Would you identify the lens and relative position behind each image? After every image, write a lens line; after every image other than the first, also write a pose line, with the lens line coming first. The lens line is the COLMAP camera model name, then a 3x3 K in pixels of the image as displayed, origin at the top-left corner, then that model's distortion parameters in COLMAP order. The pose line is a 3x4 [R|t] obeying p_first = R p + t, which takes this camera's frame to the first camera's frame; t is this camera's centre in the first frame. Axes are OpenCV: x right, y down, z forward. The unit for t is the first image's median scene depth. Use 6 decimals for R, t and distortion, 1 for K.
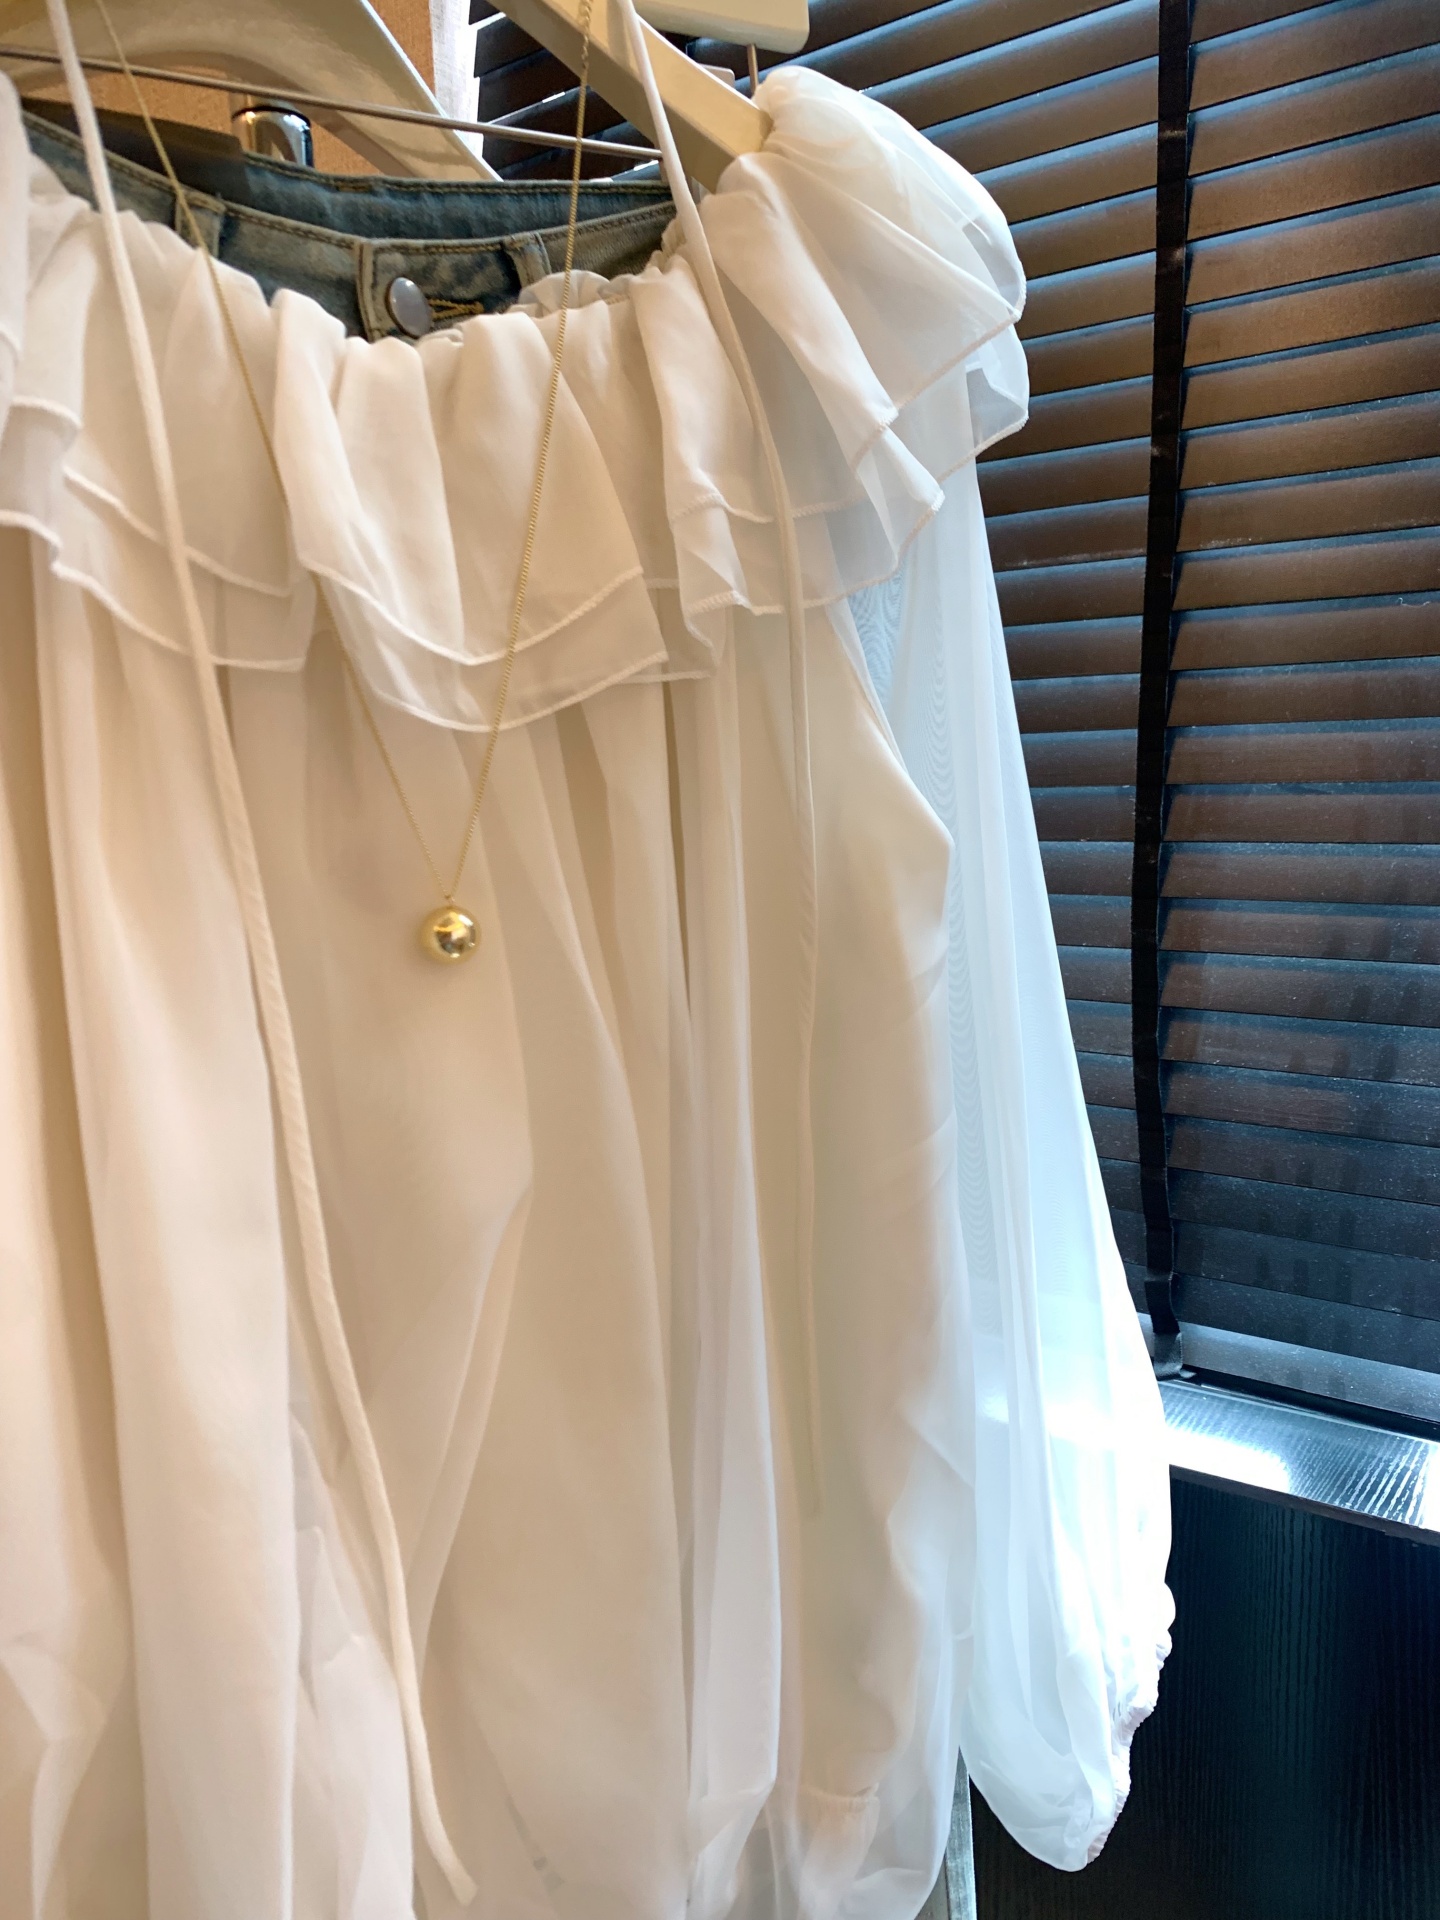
lens RADIAL K [[1443.7, 0, 714.8], [0, 1443.7, 965.9], [0, 0, 1]] dist [0.010905, -0.007753]
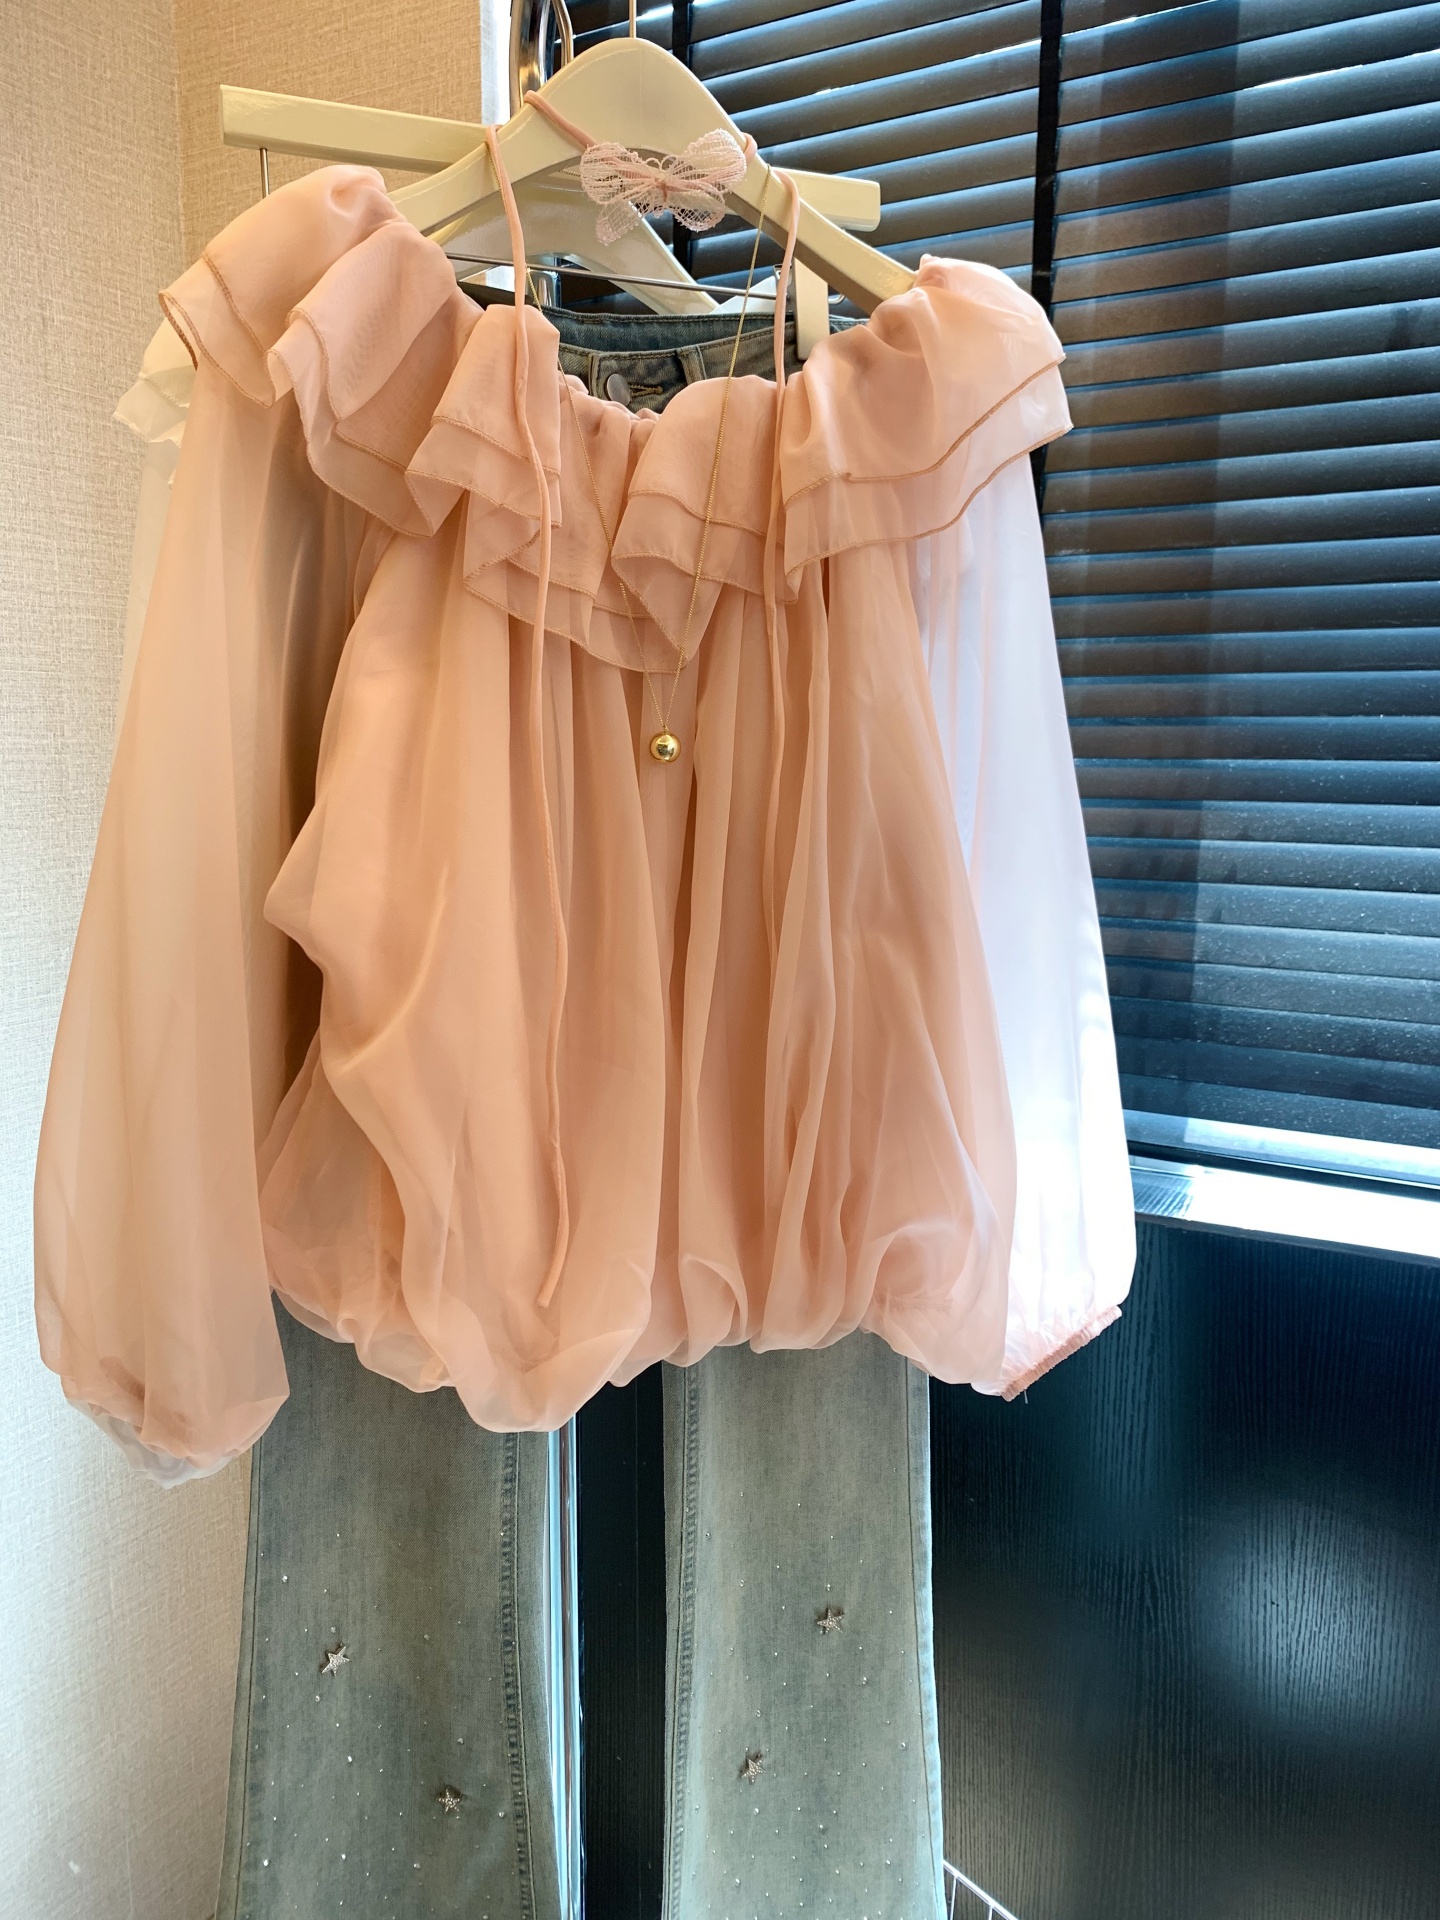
lens RADIAL K [[1443.7, 0, 714.0], [0, 1443.7, 945.2], [0, 0, 1]] dist [0.010905, -0.007753]
pose [[0.993516, 0.017560, 0.112331, -0.283538], [-0.016861, 0.999832, -0.007164, 0.214982], [-0.112438, 0.005224, 0.993645, -0.713372]]
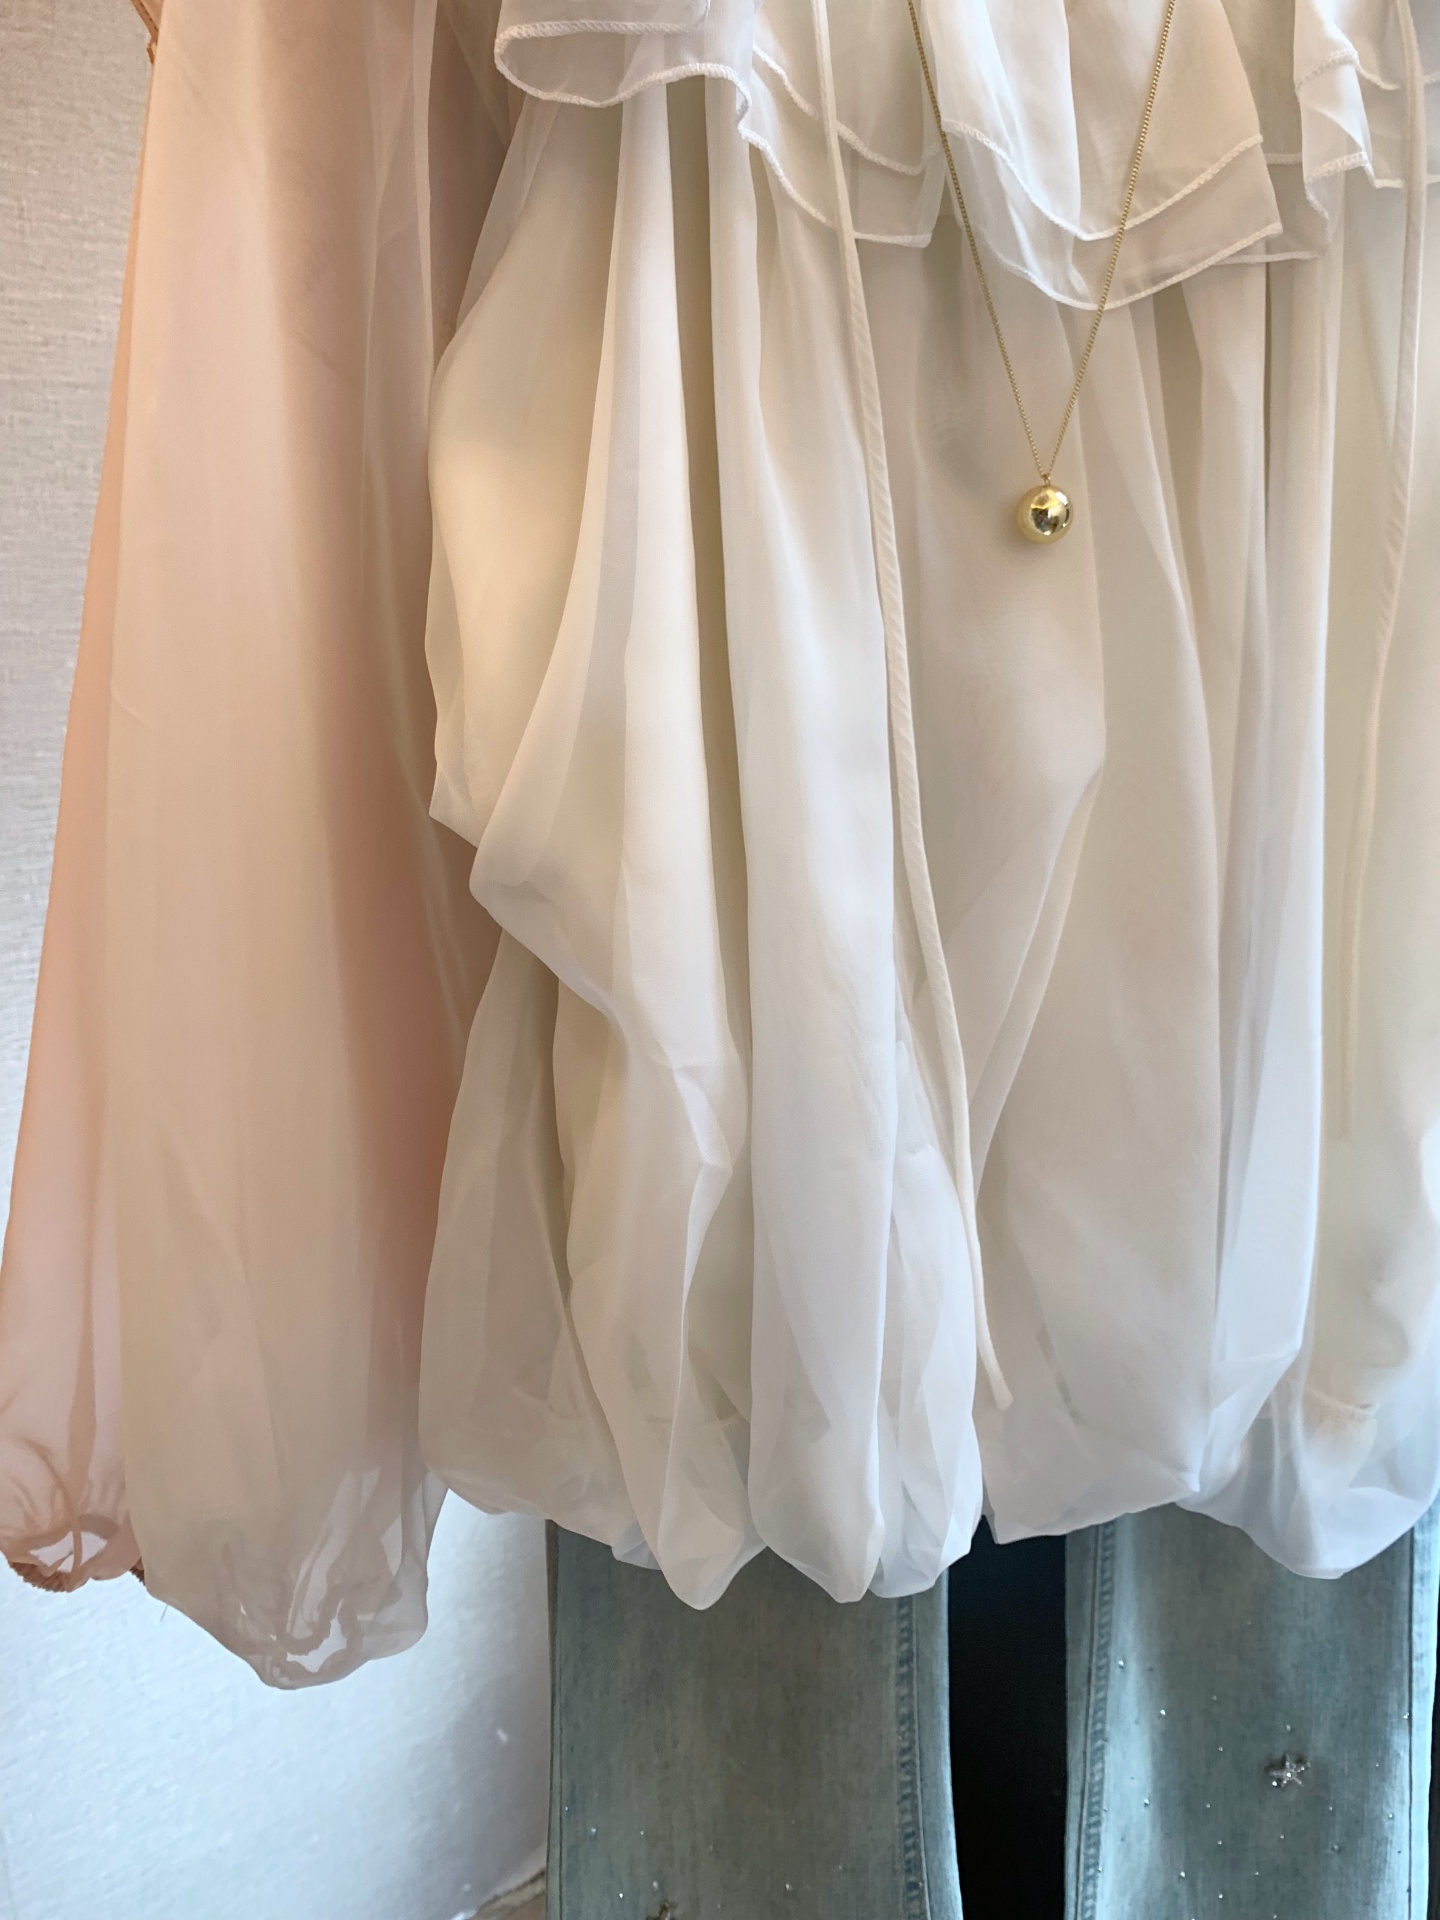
lens RADIAL K [[1443.7, 0, 718.7], [0, 1443.7, 954.6], [0, 0, 1]] dist [0.010905, -0.007753]
pose [[0.963553, 0.067140, -0.258954, -0.102375], [-0.038483, 0.992713, 0.114189, 0.159612], [0.264734, -0.100061, 0.959116, -0.085997]]
